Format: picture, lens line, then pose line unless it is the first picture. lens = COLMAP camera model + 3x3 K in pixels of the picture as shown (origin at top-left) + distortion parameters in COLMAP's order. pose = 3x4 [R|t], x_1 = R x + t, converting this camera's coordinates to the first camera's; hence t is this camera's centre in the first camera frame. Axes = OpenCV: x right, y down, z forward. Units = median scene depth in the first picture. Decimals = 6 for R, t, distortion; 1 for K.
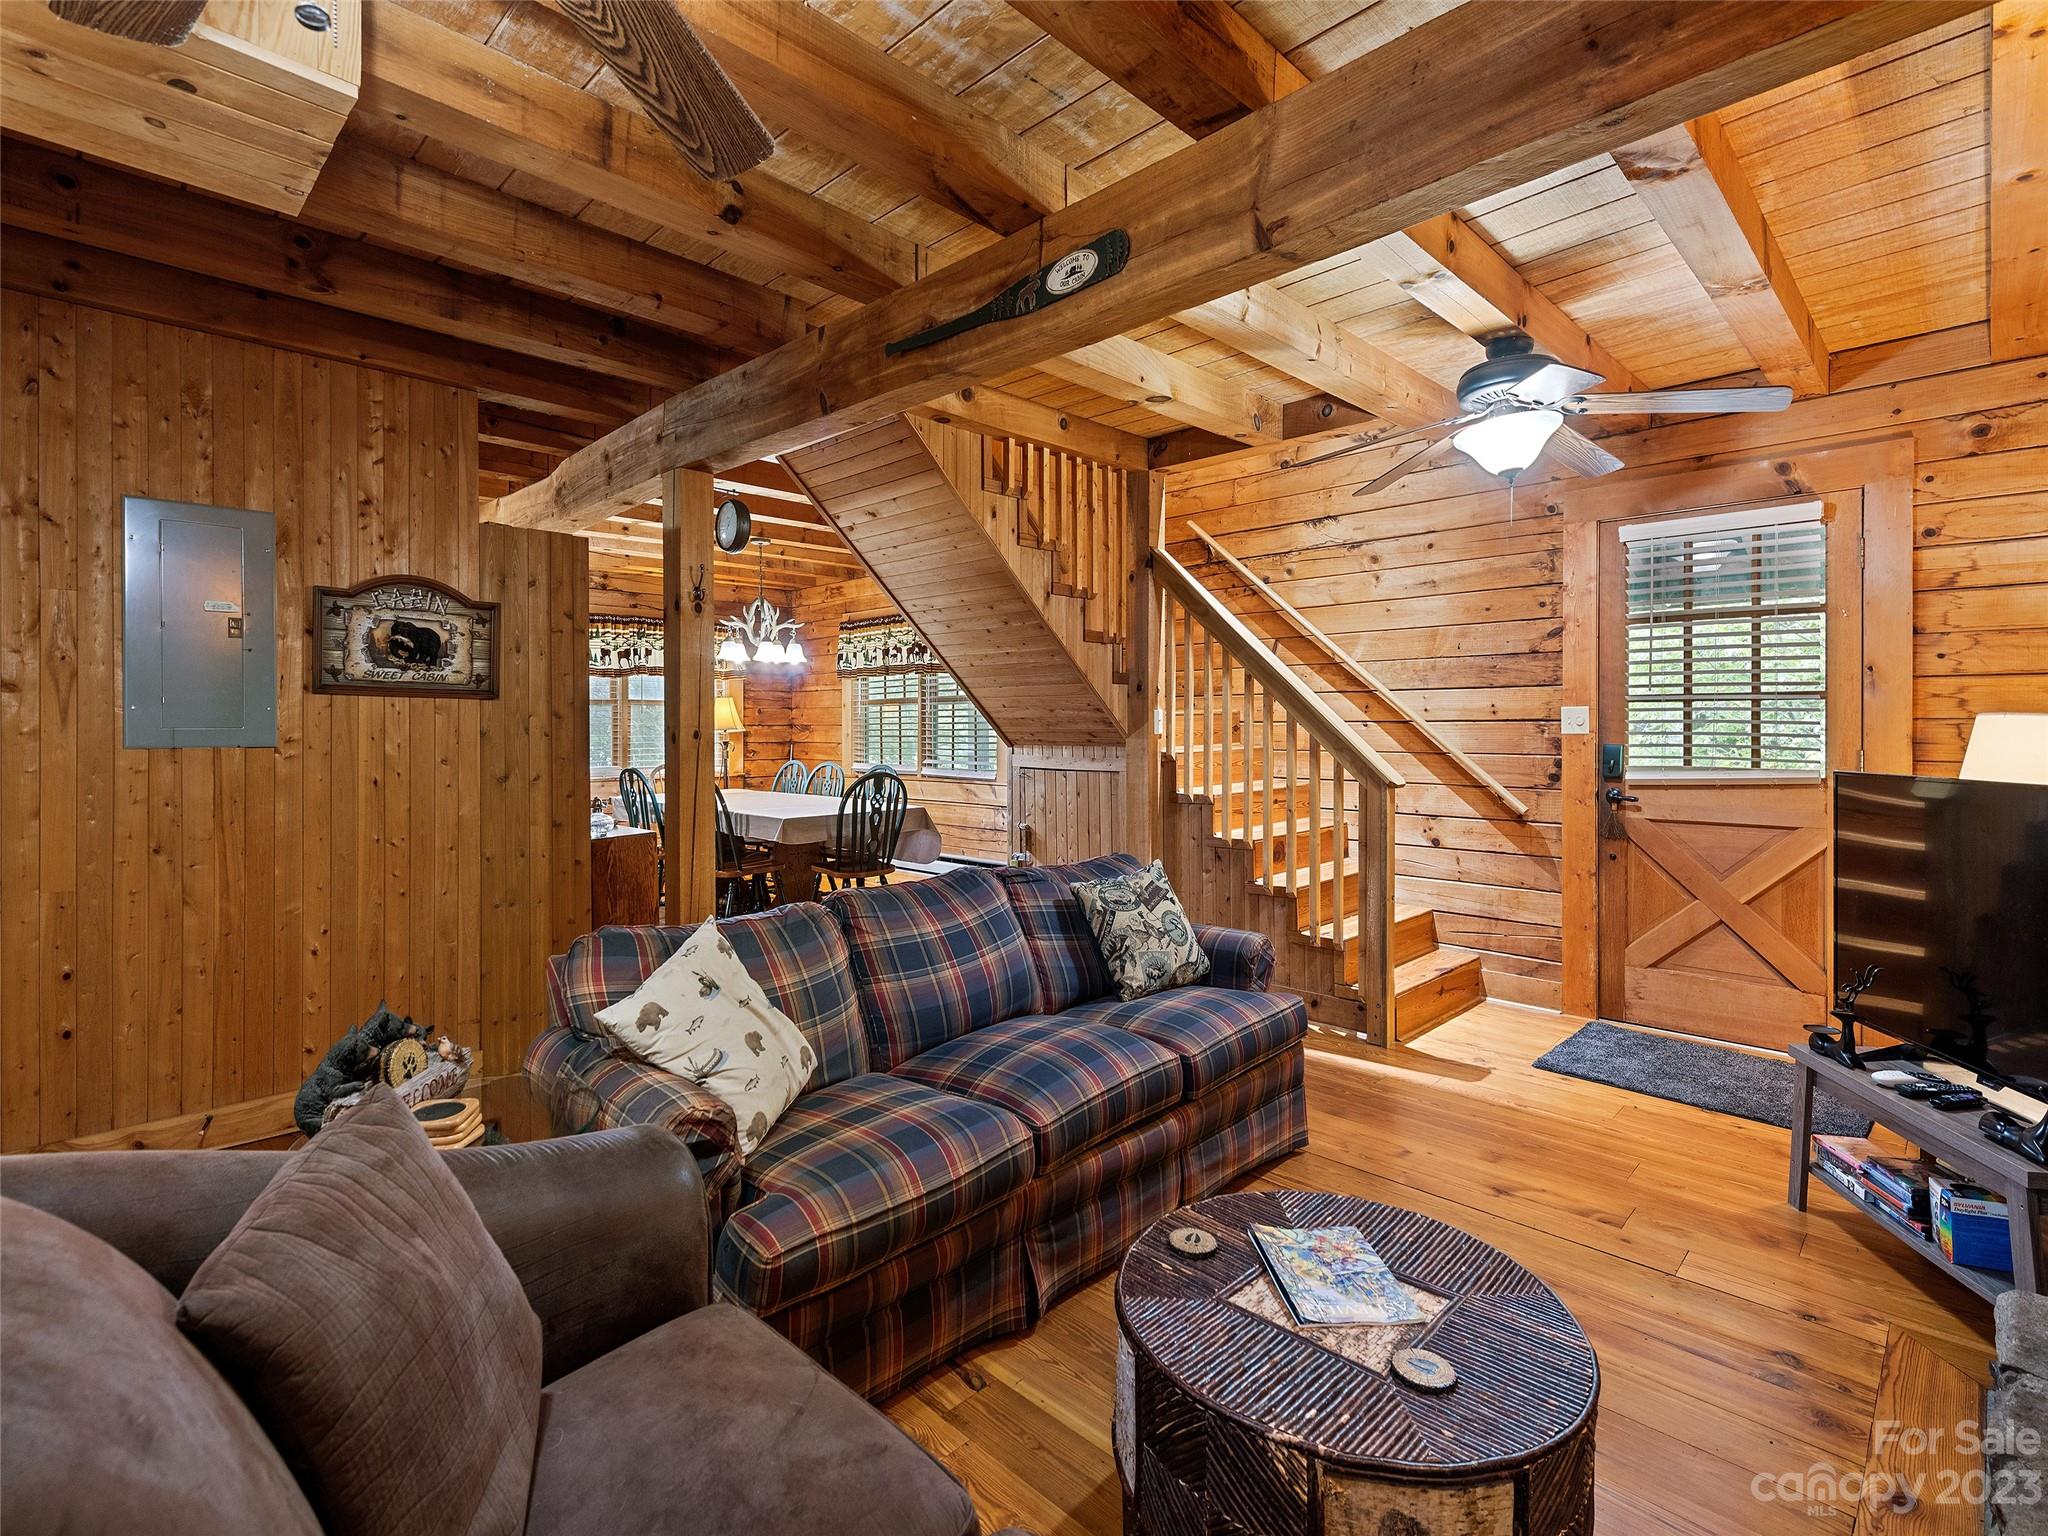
lens RADIAL K [[967.8, 0, 1021.4], [0, 967.8, 731.7], [0, 0, 1]] dist [0.004502, 0.000249]
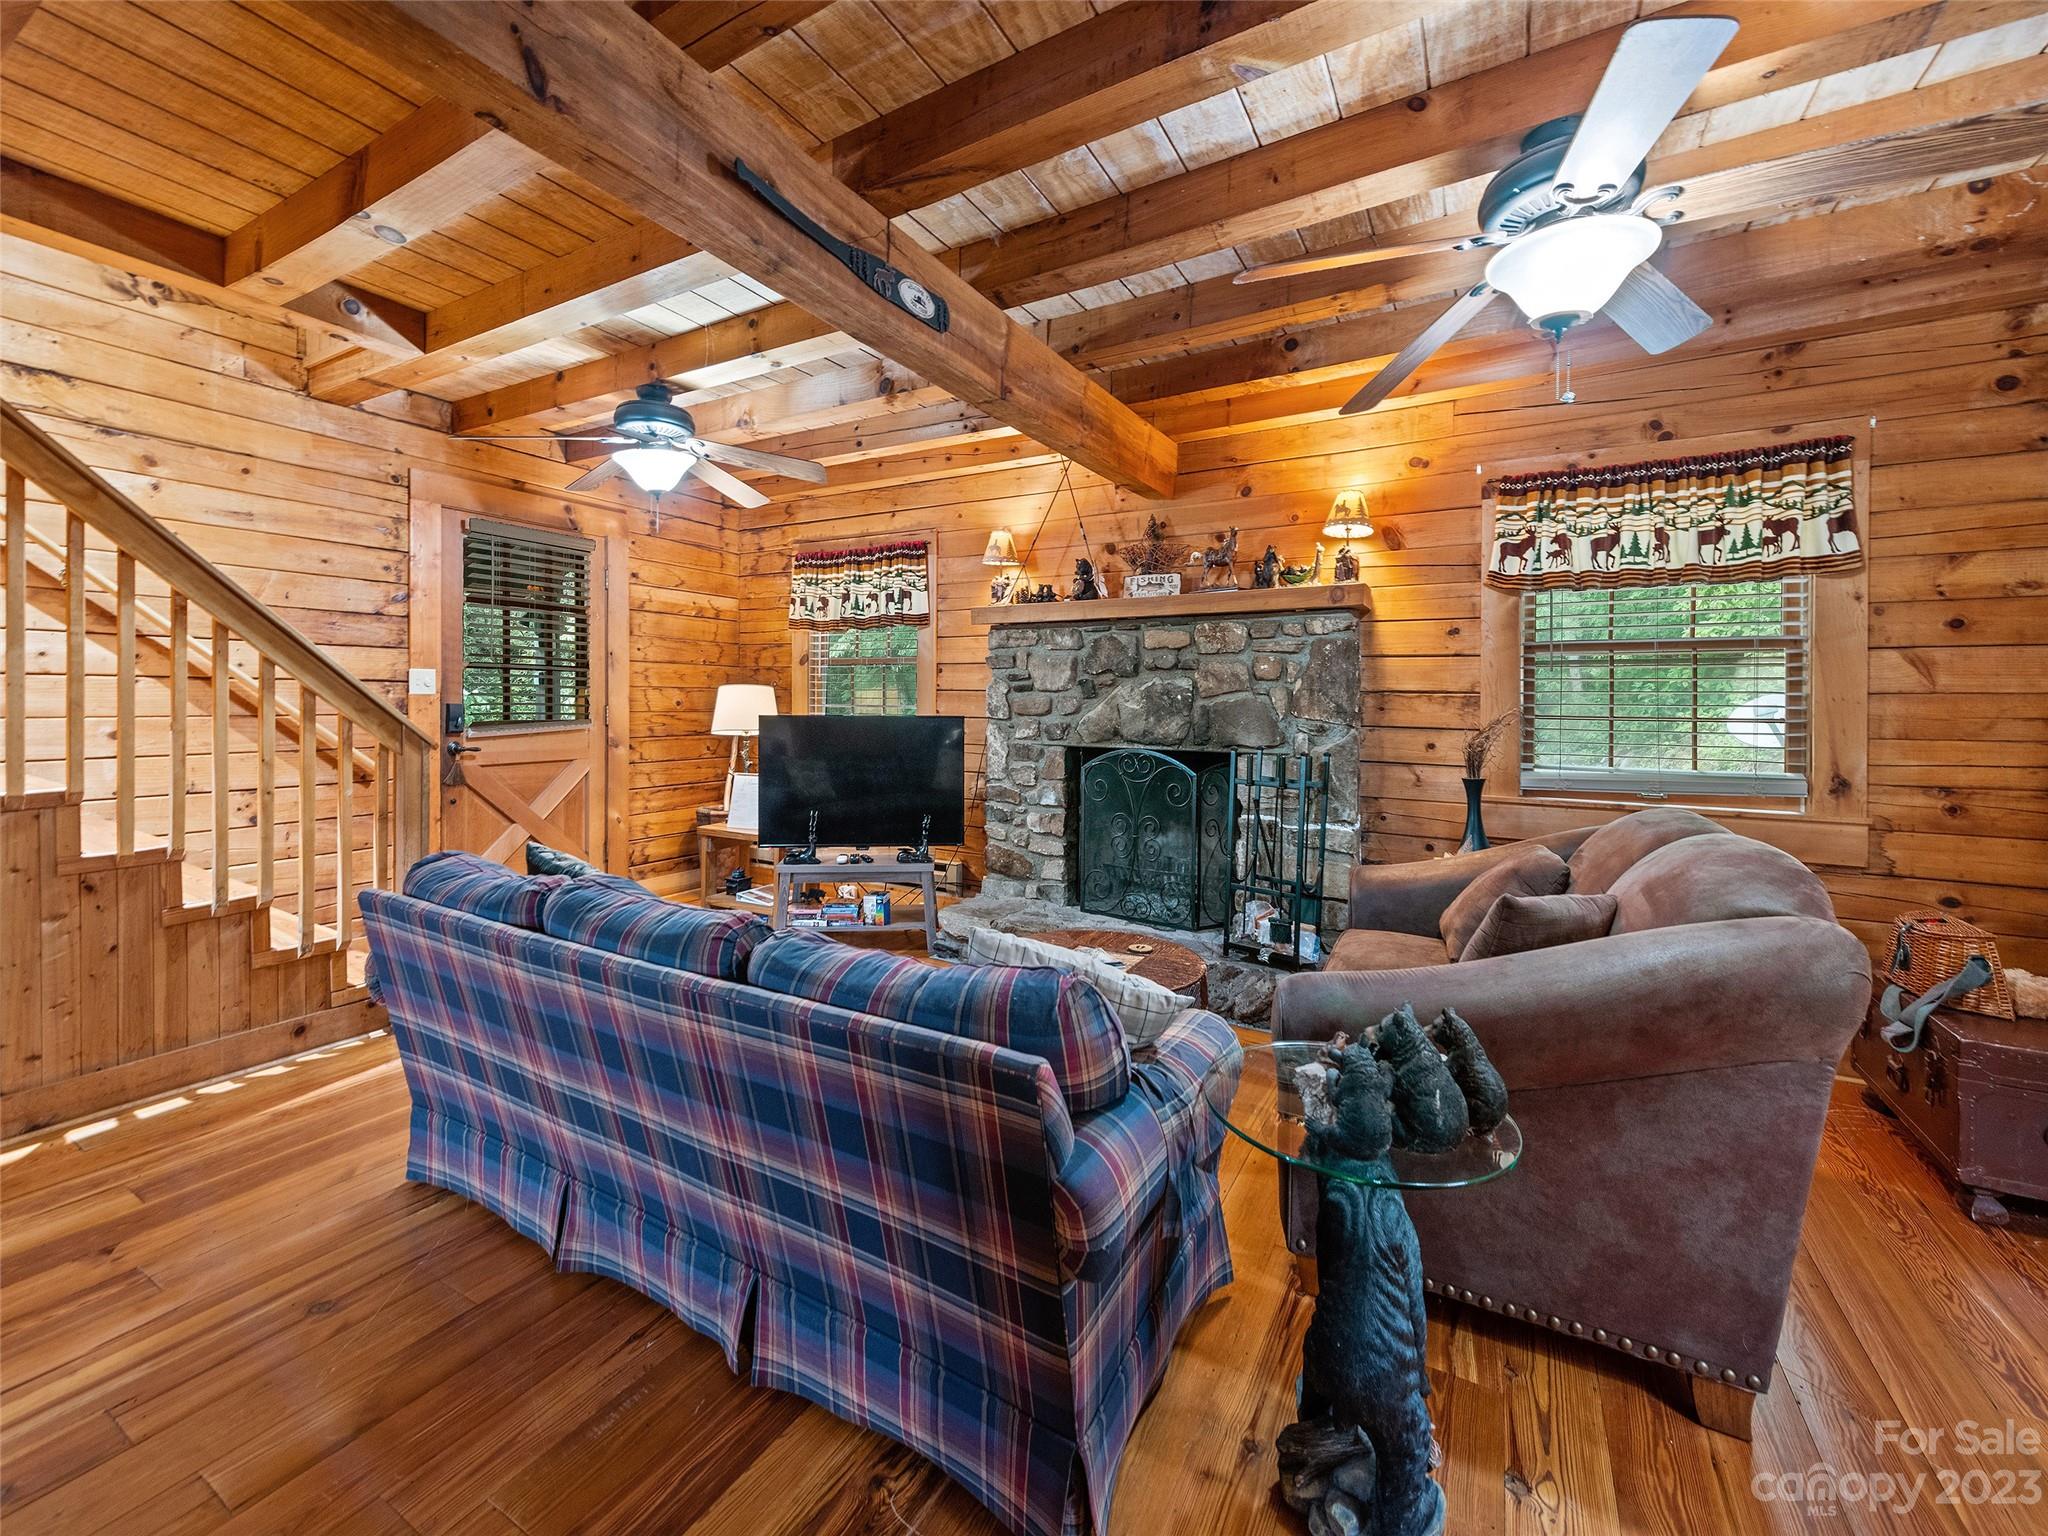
lens RADIAL K [[824.3, 0, 1012.4], [0, 824.3, 702.8], [0, 0, 1]] dist [0.011250, -0.000255]
pose [[-0.244977, -0.004071, 0.969520, -0.495334], [-0.002142, 0.999991, 0.003657, 0.006891], [-0.969527, -0.001181, -0.244983, 0.587083]]
